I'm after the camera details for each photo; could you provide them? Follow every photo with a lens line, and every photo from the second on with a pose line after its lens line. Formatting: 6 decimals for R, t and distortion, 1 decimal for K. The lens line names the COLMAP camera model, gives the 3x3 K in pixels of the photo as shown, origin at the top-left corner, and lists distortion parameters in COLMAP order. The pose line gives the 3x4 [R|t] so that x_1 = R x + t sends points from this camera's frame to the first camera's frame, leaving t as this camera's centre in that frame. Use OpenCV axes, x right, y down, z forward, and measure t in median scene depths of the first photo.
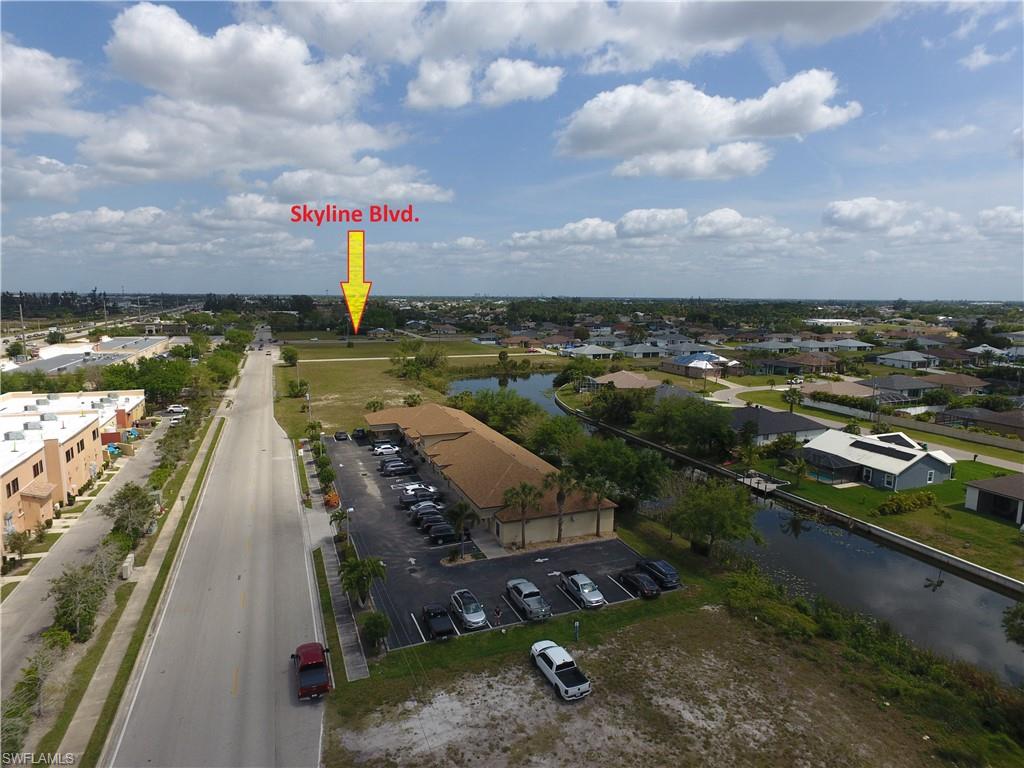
lens RADIAL K [[592.7, 0, 507.2], [0, 592.7, 385.3], [0, 0, 1]] dist [-0.000367, 0.003922]
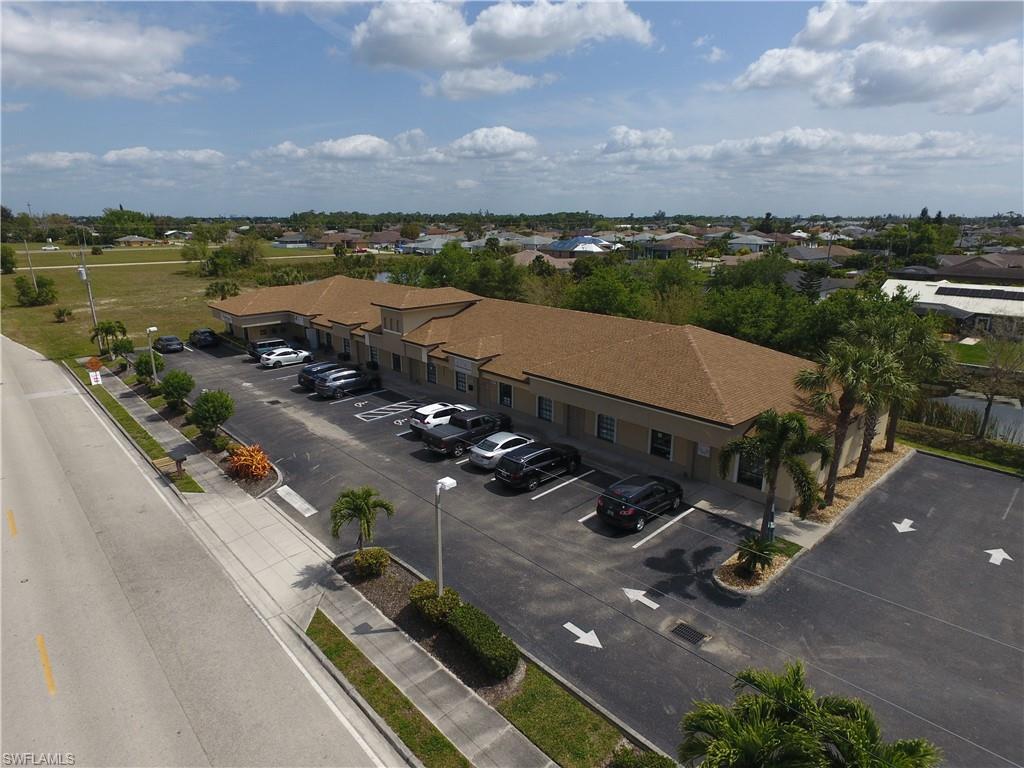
lens RADIAL K [[592.7, 0, 507.2], [0, 592.7, 385.3], [0, 0, 1]] dist [-0.000367, 0.003922]
pose [[0.933087, -0.105487, 0.343832, -0.237167], [0.060968, 0.988576, 0.137841, 0.085335], [-0.354444, -0.107655, 0.928859, 0.505912]]
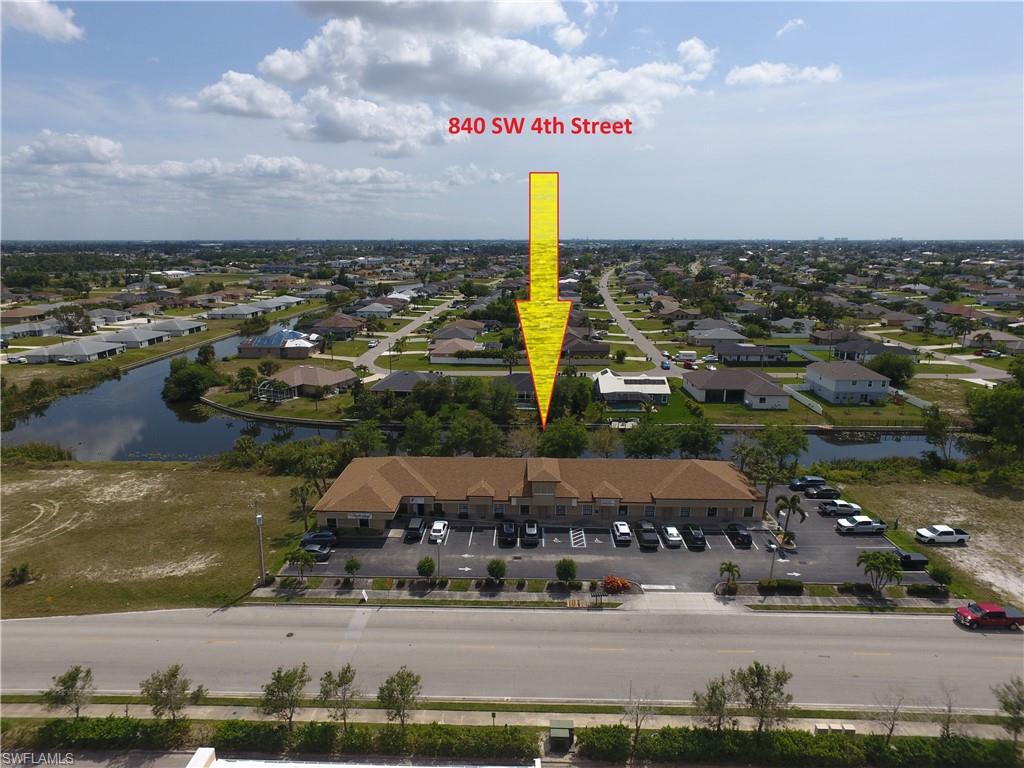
lens RADIAL K [[592.7, 0, 507.2], [0, 592.7, 385.3], [0, 0, 1]] dist [-0.000367, 0.003922]
pose [[0.399634, -0.230225, 0.887293, -0.931853], [0.142712, 0.971771, 0.187868, -0.234173], [-0.905498, 0.051549, 0.421209, 0.689774]]
